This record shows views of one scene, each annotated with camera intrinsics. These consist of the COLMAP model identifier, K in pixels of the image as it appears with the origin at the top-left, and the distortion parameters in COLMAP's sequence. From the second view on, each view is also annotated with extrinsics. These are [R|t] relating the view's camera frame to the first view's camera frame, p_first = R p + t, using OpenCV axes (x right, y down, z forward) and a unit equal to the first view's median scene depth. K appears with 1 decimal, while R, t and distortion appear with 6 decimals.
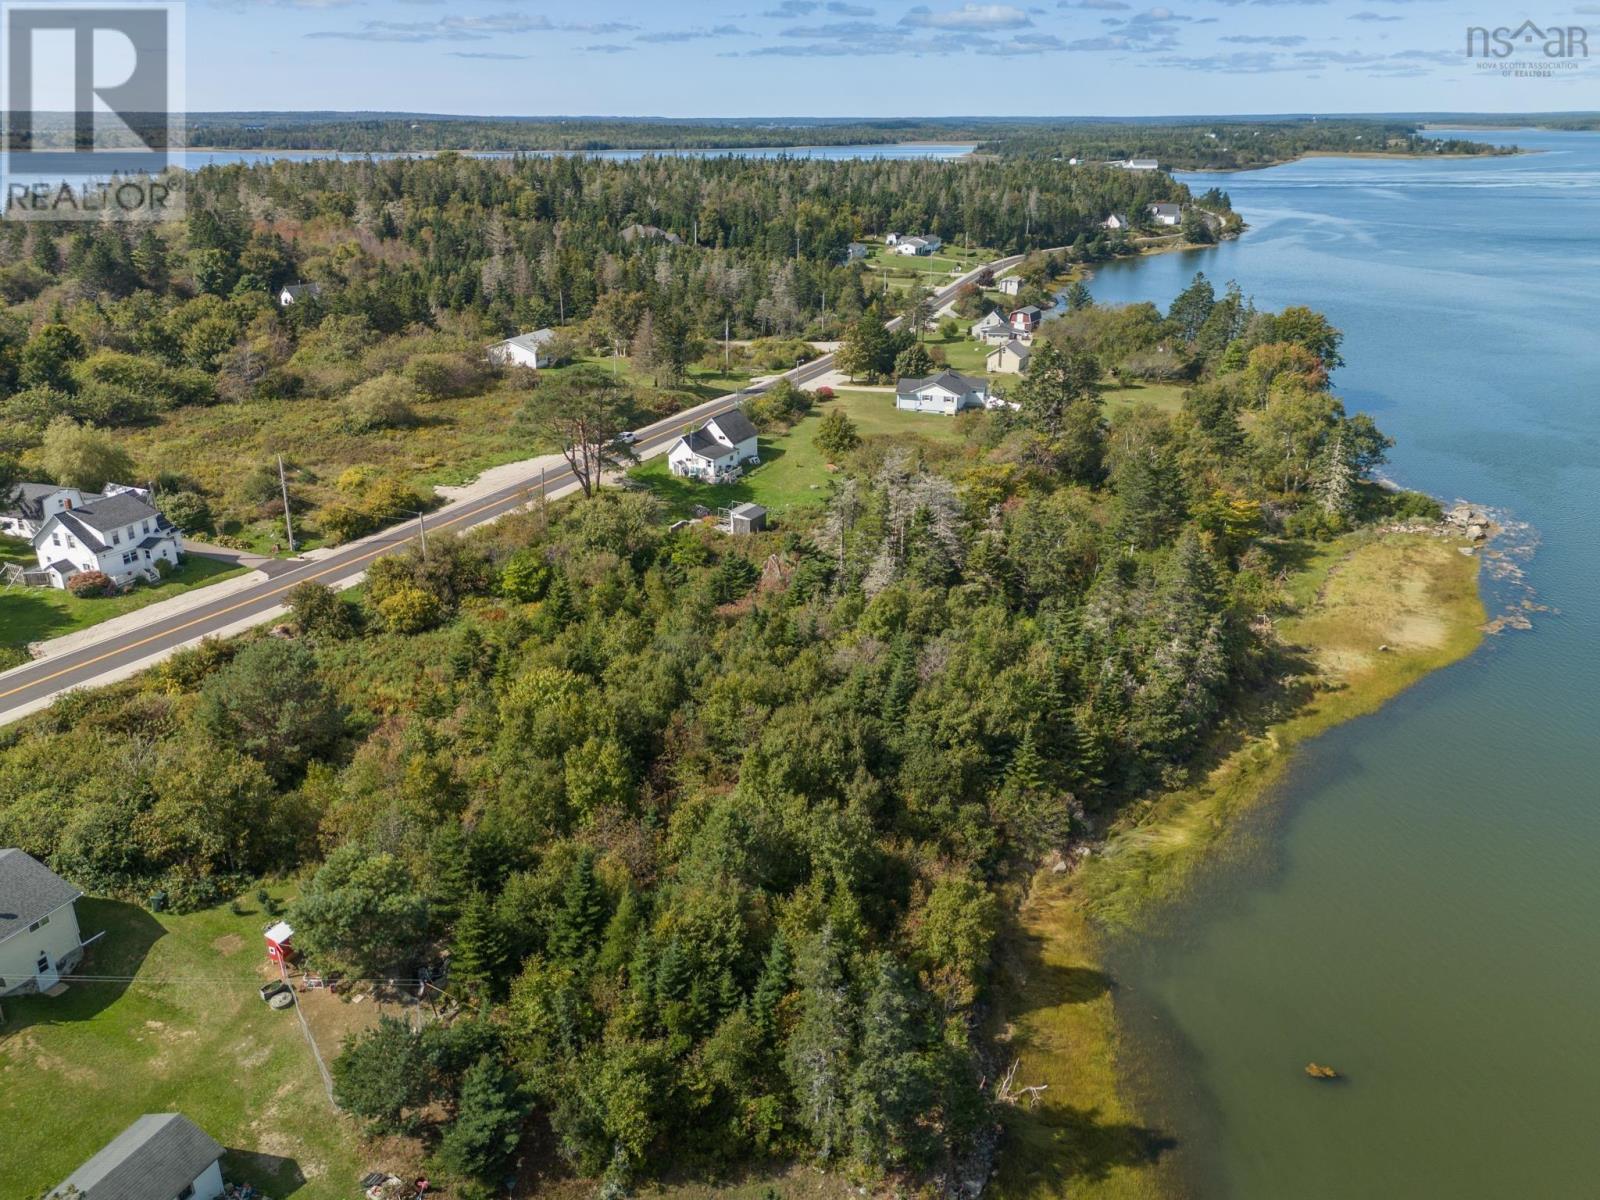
lens RADIAL K [[1226.0, 0, 793.0], [0, 1226.0, 576.8], [0, 0, 1]] dist [0.073885, -0.067998]
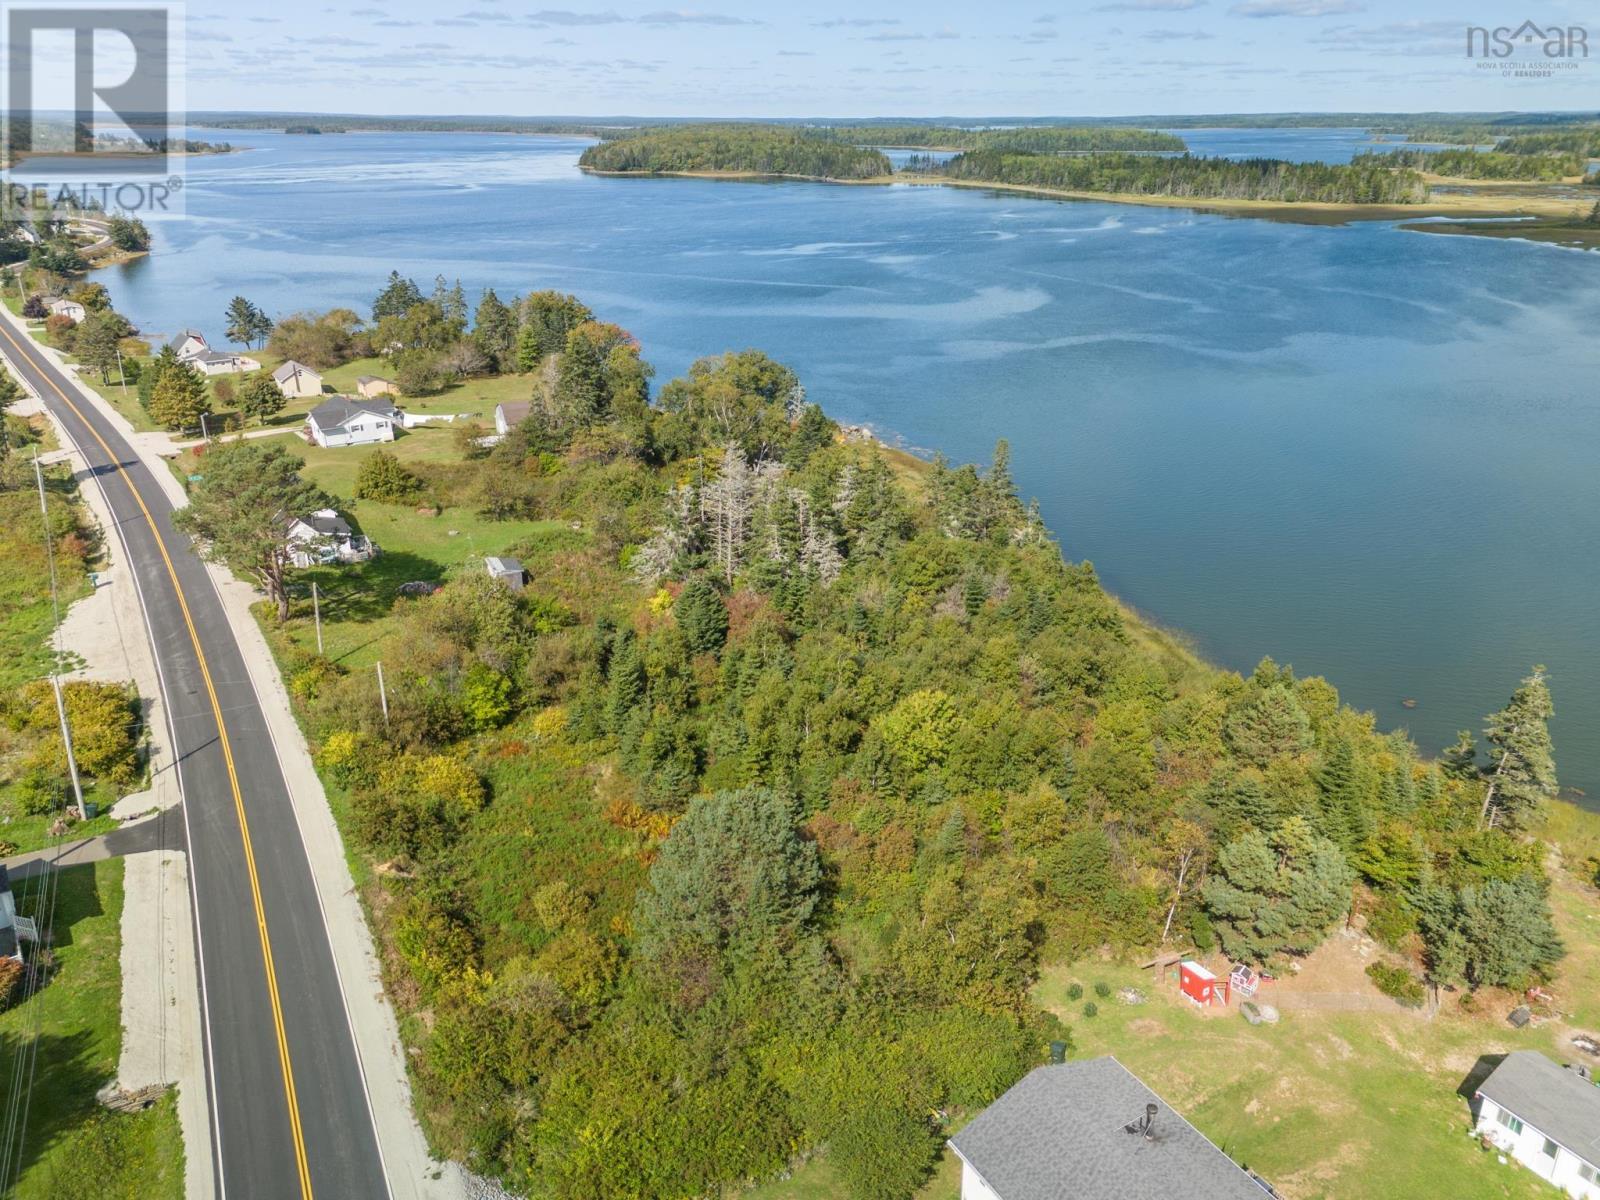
lens RADIAL K [[1226.0, 0, 793.0], [0, 1226.0, 576.8], [0, 0, 1]] dist [0.073885, -0.067998]
pose [[0.546493, -0.291604, 0.785056, -0.294977], [0.290398, 0.945242, 0.148953, -0.055739], [-0.785503, 0.146577, 0.601249, 0.148537]]
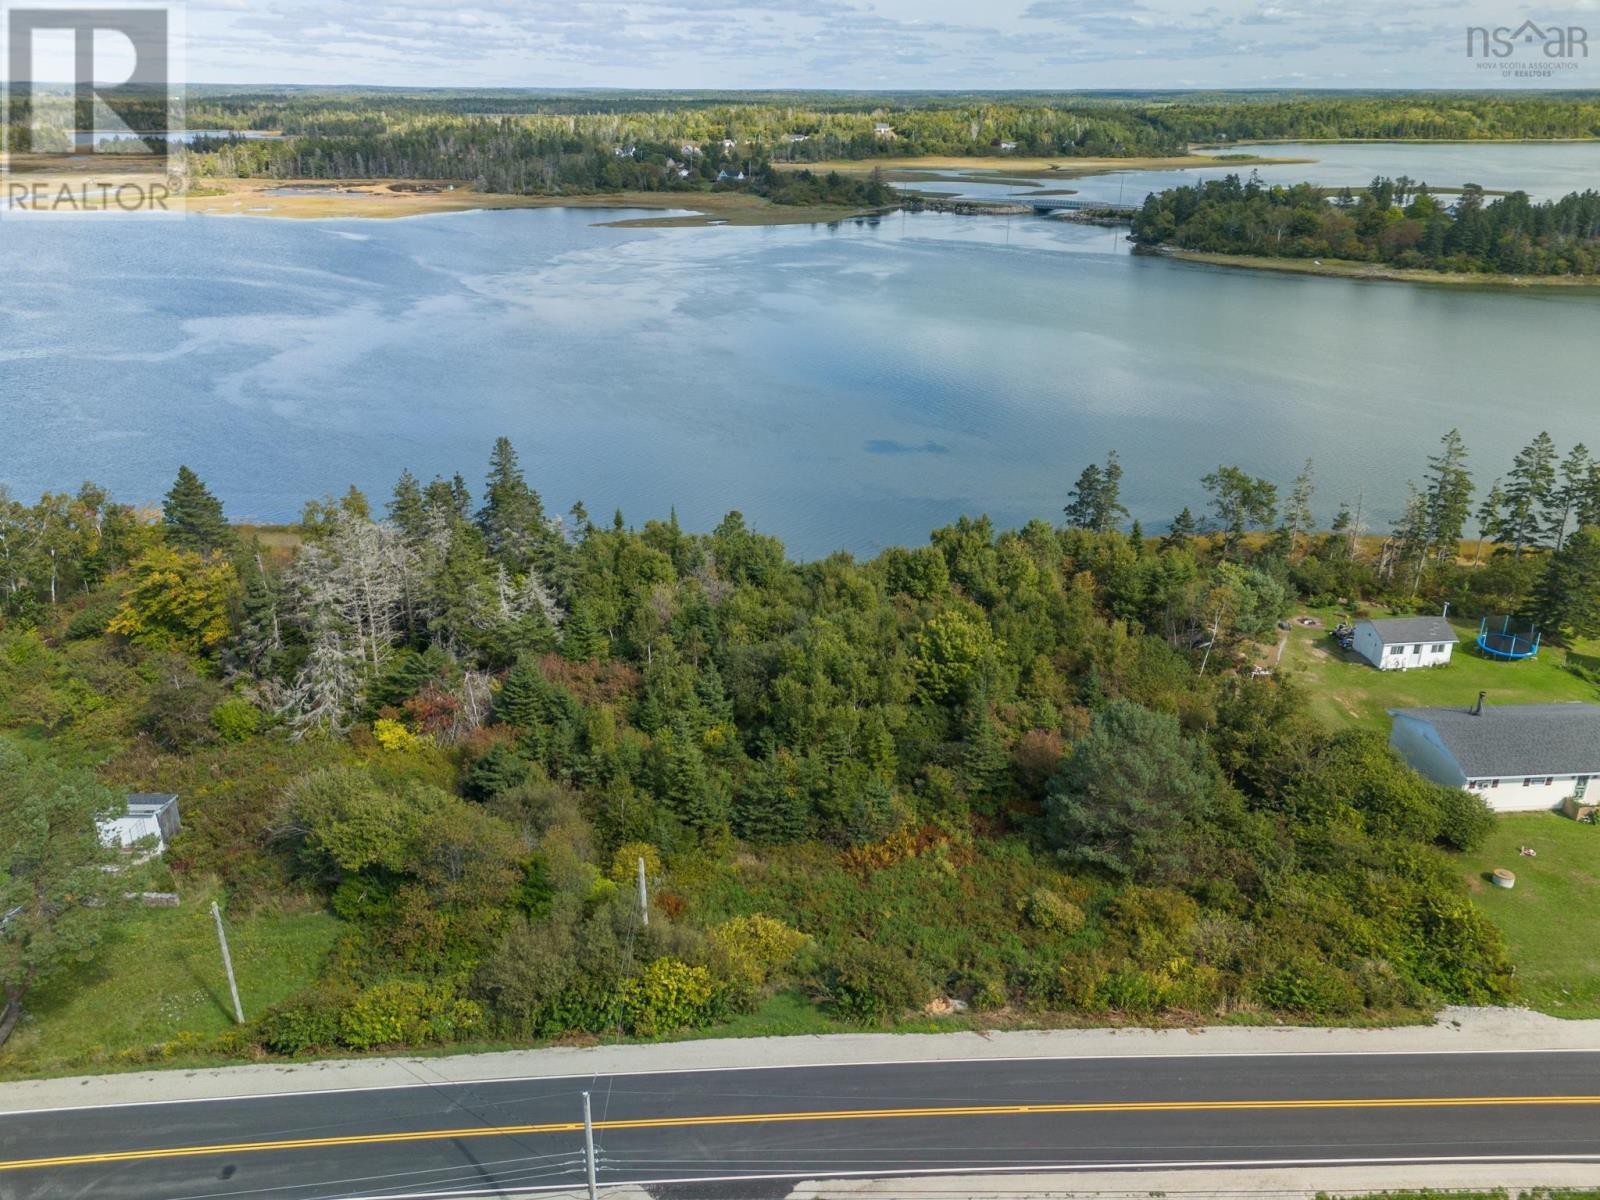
lens RADIAL K [[1249.6, 0, 800.0], [0, 1249.6, 600.0], [0, 0, 1]] dist [0.069446, -0.049353]
pose [[-0.540228, -0.316544, 0.779714, -0.290013], [0.288670, 0.800627, 0.525040, -0.160582], [-0.790458, 0.508721, -0.341144, 0.433209]]
